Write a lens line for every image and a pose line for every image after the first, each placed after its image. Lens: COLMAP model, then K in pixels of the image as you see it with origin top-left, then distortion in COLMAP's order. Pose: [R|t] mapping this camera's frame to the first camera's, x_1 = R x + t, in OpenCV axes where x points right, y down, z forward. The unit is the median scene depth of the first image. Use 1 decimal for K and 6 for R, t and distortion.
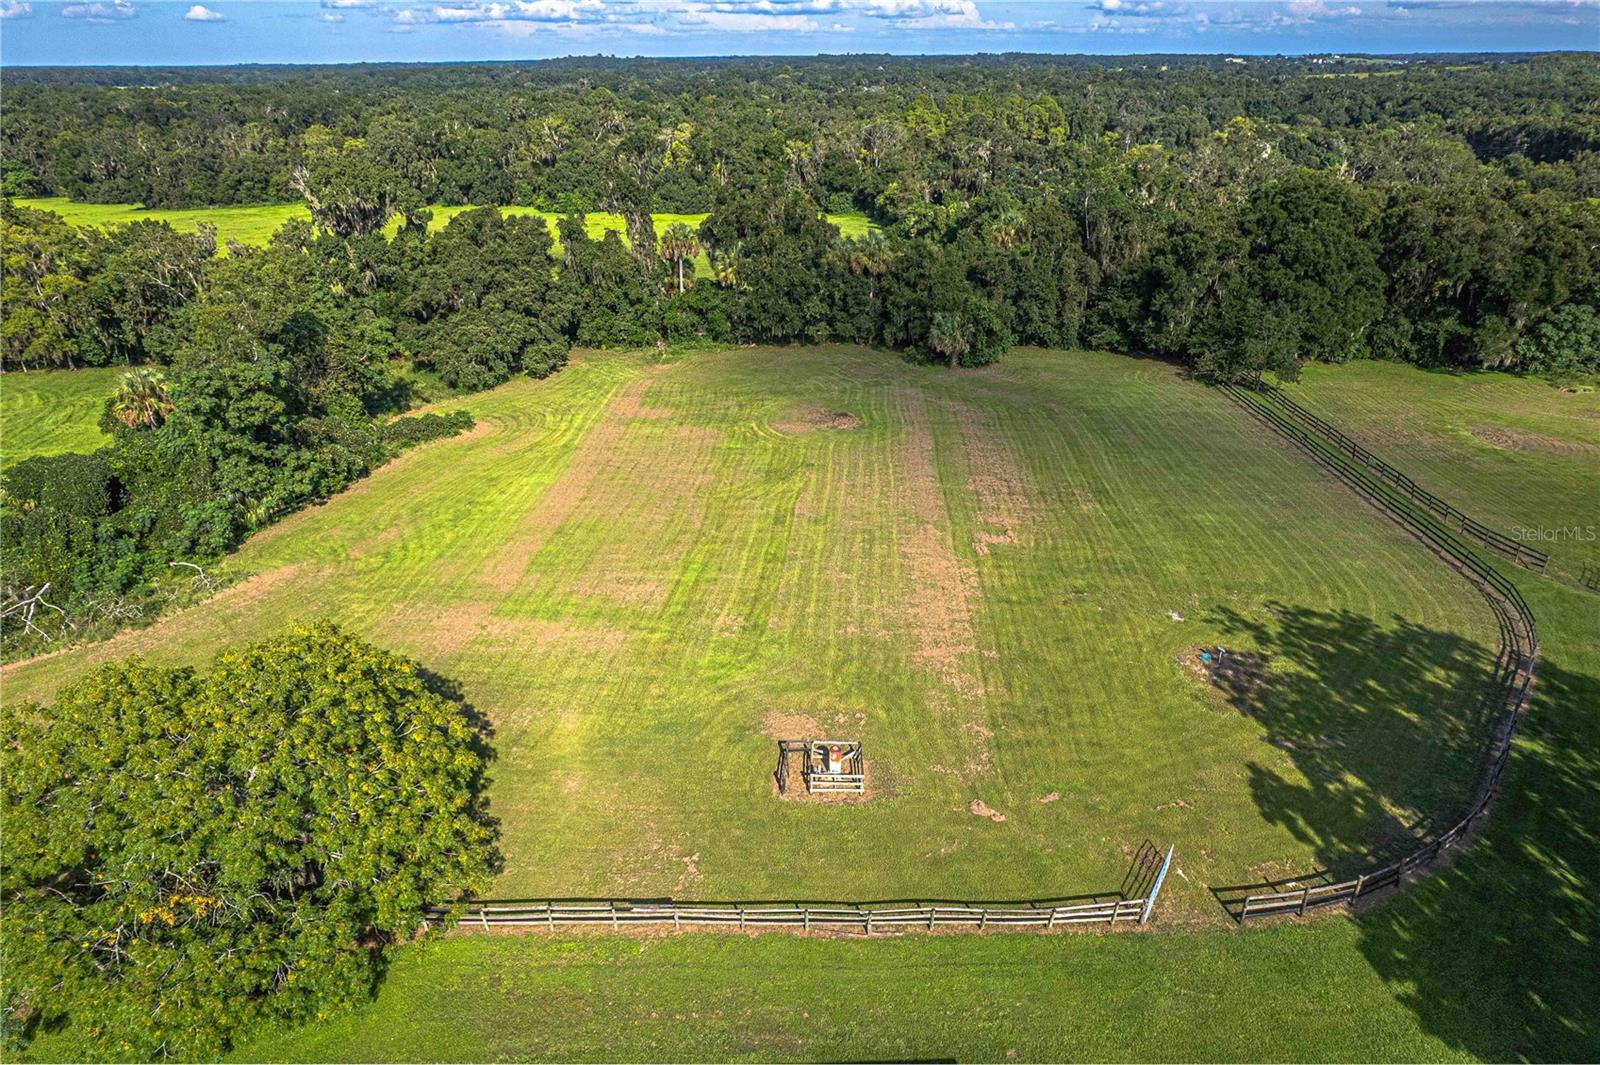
lens RADIAL K [[1008.6, 0, 787.8], [0, 1008.6, 561.8], [0, 0, 1]] dist [-0.079856, 0.066604]
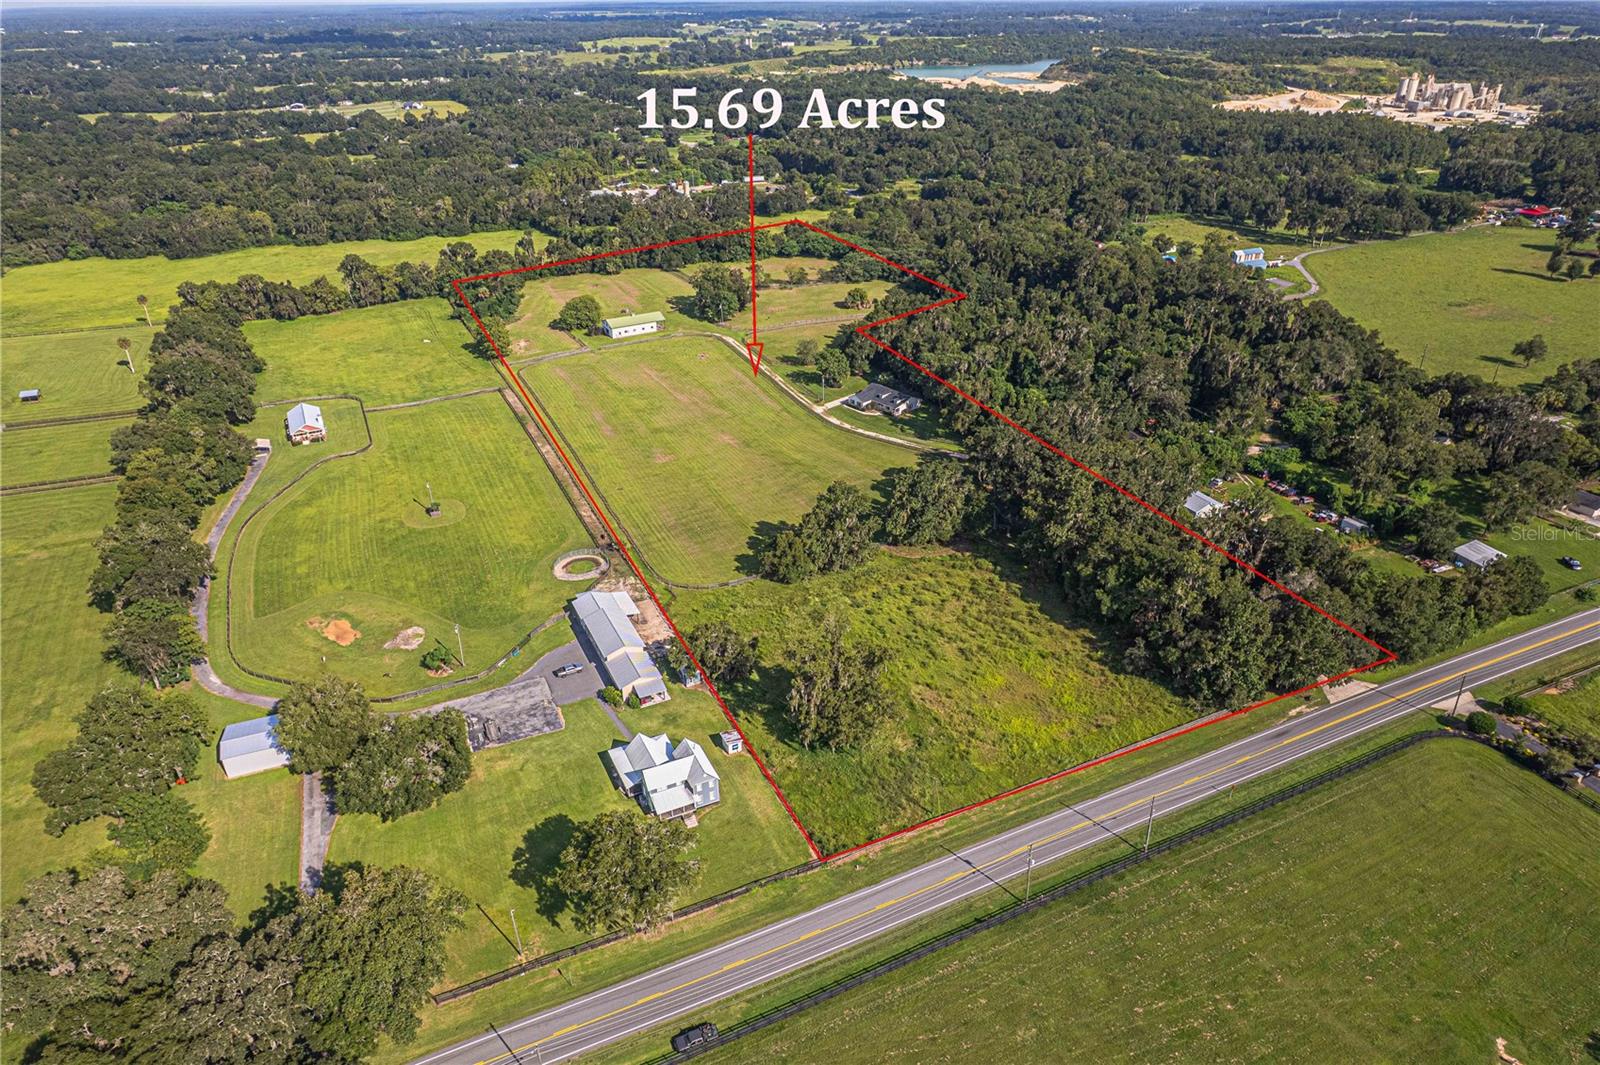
lens RADIAL K [[1008.6, 0, 787.8], [0, 1008.6, 561.8], [0, 0, 1]] dist [-0.079856, 0.066604]
pose [[0.896261, -0.219332, 0.385501, -1.071149], [0.203136, 0.975642, 0.082819, 0.798003], [-0.394275, 0.004082, 0.918983, -3.219955]]
